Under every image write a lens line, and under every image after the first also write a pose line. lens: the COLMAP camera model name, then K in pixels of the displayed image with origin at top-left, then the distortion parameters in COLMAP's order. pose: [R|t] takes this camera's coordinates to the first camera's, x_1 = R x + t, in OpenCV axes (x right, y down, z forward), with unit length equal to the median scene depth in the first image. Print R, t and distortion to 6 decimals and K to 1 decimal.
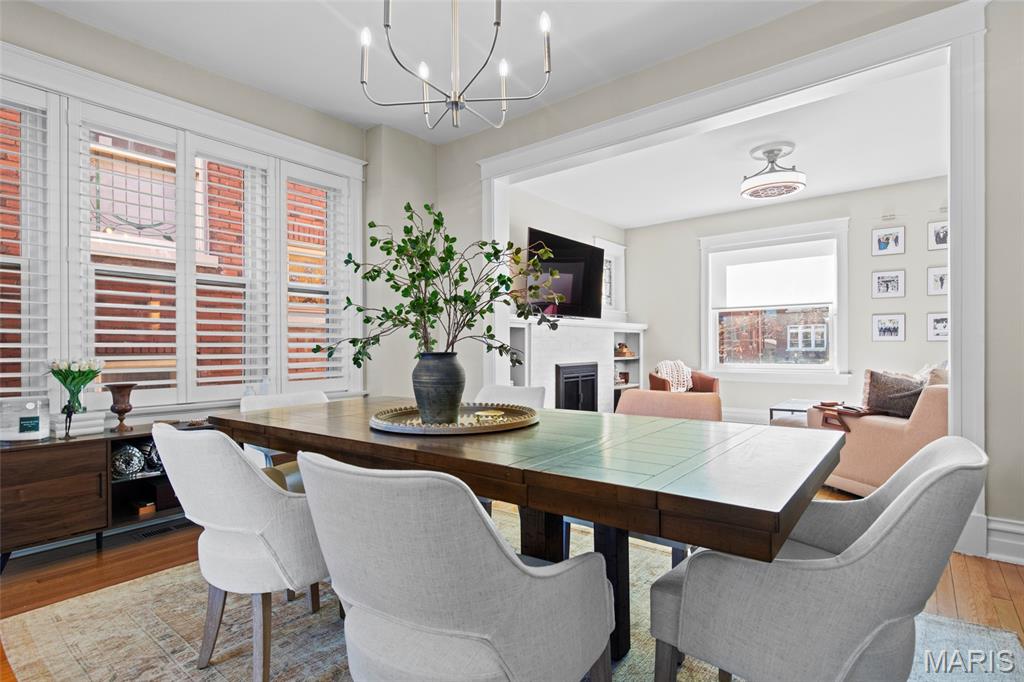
lens RADIAL K [[509.9, 0, 517.5], [0, 509.9, 346.7], [0, 0, 1]] dist [0.002948, -0.001100]
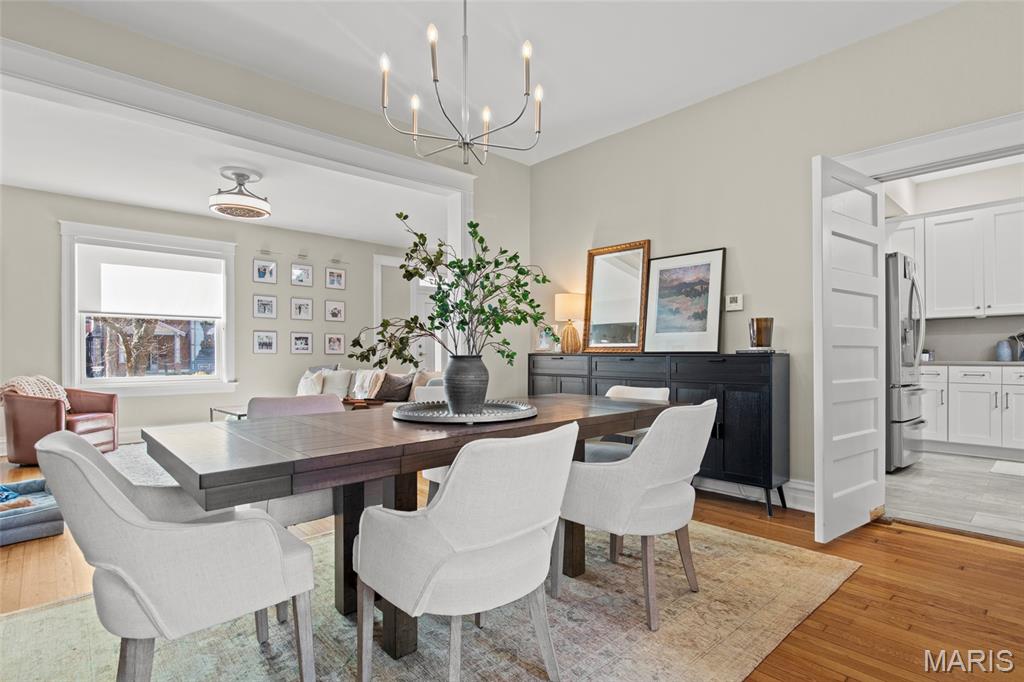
lens RADIAL K [[509.9, 0, 519.1], [0, 509.9, 353.7], [0, 0, 1]] dist [0.002948, -0.001100]
pose [[0.149281, 0.011310, 0.988730, -0.369414], [0.004104, 0.999919, -0.012058, 0.006447], [-0.988786, 0.005858, 0.149223, 0.207932]]
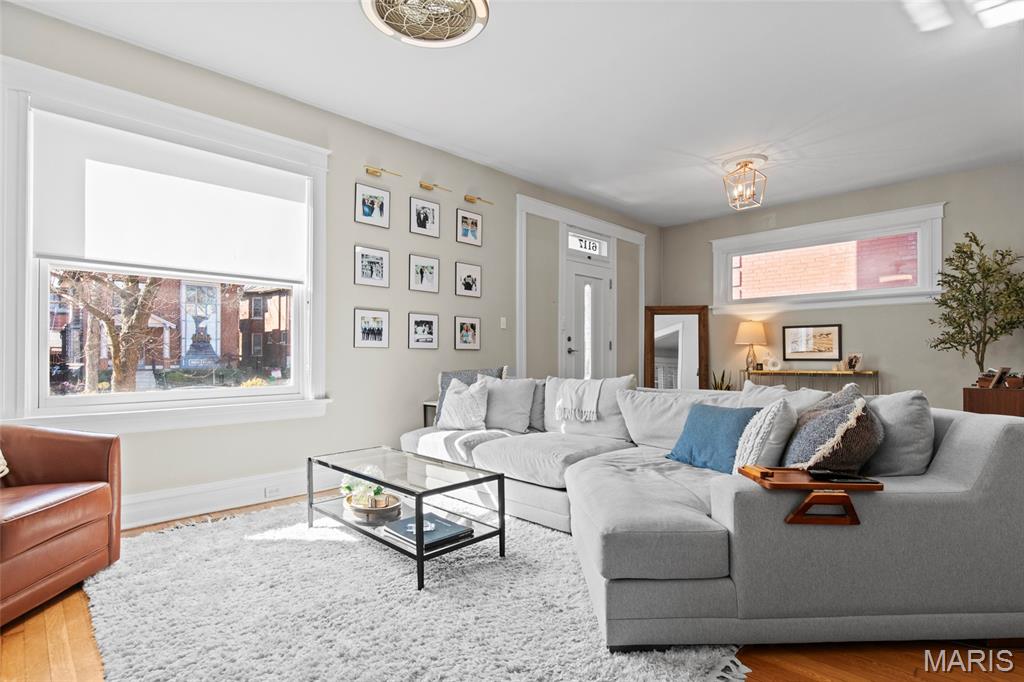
lens RADIAL K [[509.9, 0, 515.9], [0, 509.9, 349.5], [0, 0, 1]] dist [0.002948, -0.001100]
pose [[0.128334, 0.015887, 0.991604, 0.053311], [-0.004134, 0.999872, -0.015484, 0.001327], [-0.991722, -0.002112, 0.128383, 0.678723]]
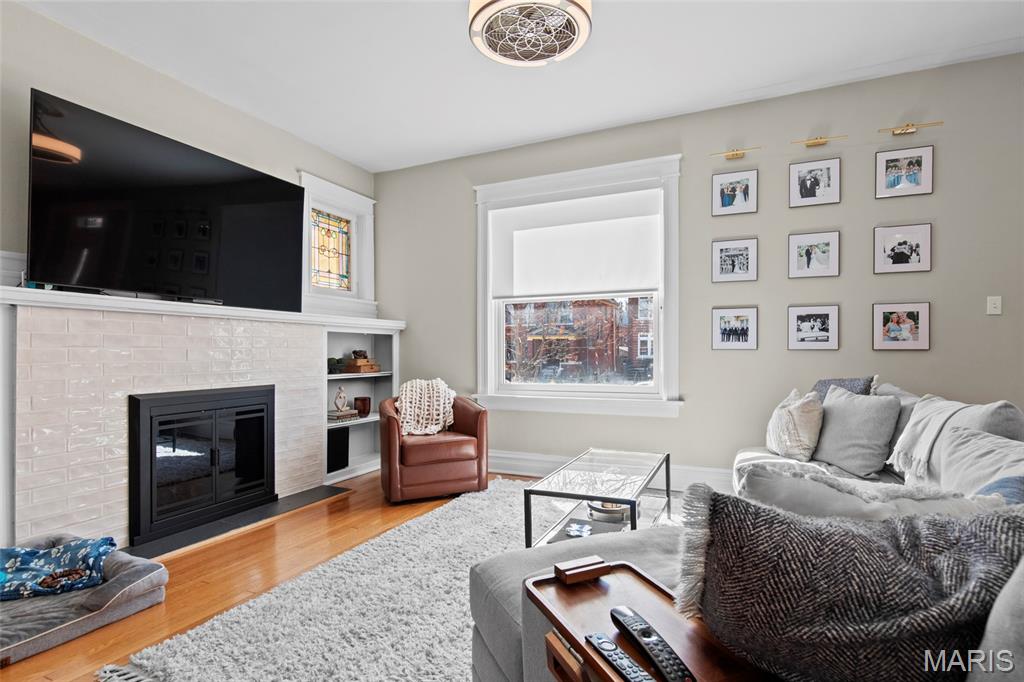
lens RADIAL K [[509.9, 0, 516.2], [0, 509.9, 353.1], [0, 0, 1]] dist [0.002948, -0.001100]
pose [[0.970596, 0.003463, 0.240691, 0.294004], [-0.003392, 0.999994, -0.000708, -0.005240], [-0.240692, -0.000129, 0.970602, 0.425741]]
